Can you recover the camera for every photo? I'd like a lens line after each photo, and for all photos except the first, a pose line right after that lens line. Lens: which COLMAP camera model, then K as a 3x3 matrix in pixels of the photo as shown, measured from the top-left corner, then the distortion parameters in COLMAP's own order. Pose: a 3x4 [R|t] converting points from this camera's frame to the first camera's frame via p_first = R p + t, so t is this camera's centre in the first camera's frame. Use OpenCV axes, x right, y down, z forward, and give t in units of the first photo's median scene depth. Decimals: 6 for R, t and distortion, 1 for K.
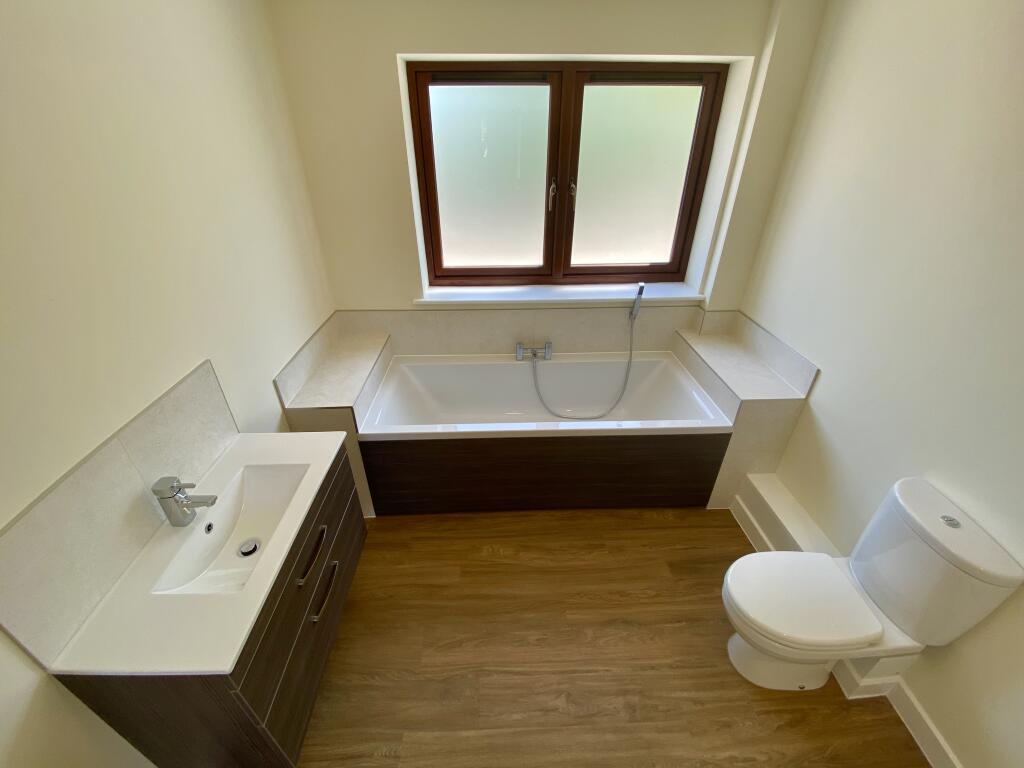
lens RADIAL K [[414.7, 0, 505.1], [0, 414.7, 393.7], [0, 0, 1]] dist [-0.014477, -0.002588]
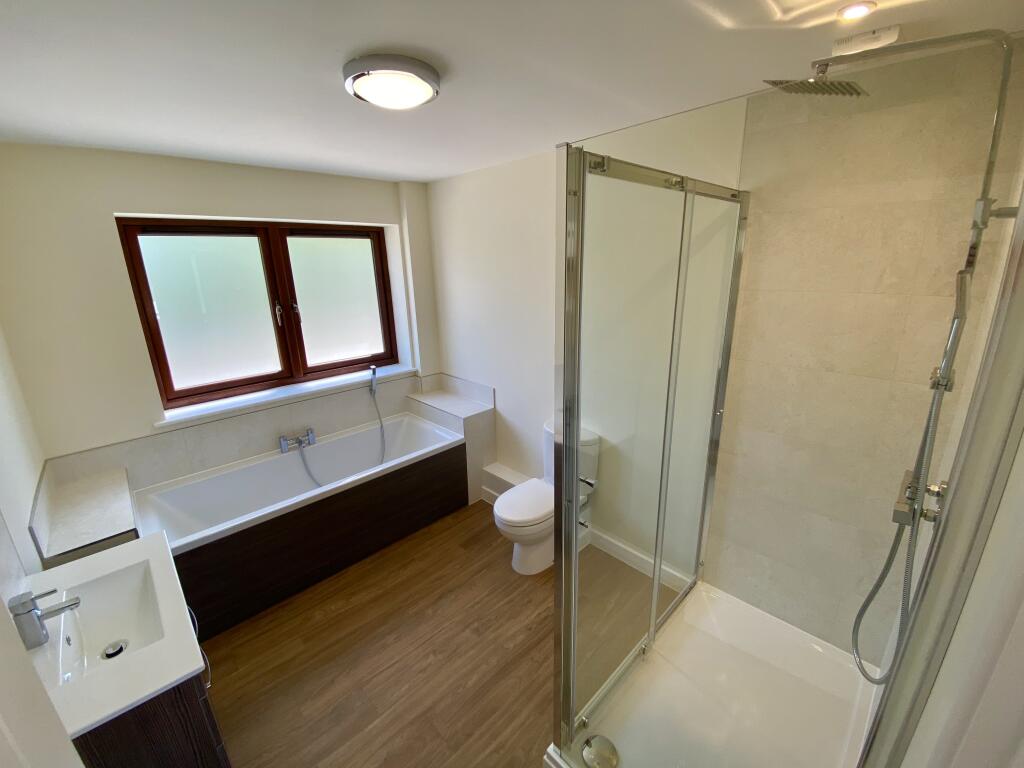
lens RADIAL K [[414.7, 0, 519.4], [0, 414.7, 388.5], [0, 0, 1]] dist [-0.014477, -0.002588]
pose [[0.732042, -0.205126, 0.649645, -0.229529], [0.365476, 0.923003, -0.120391, 0.148938], [-0.574929, 0.325560, 0.750645, -0.294416]]
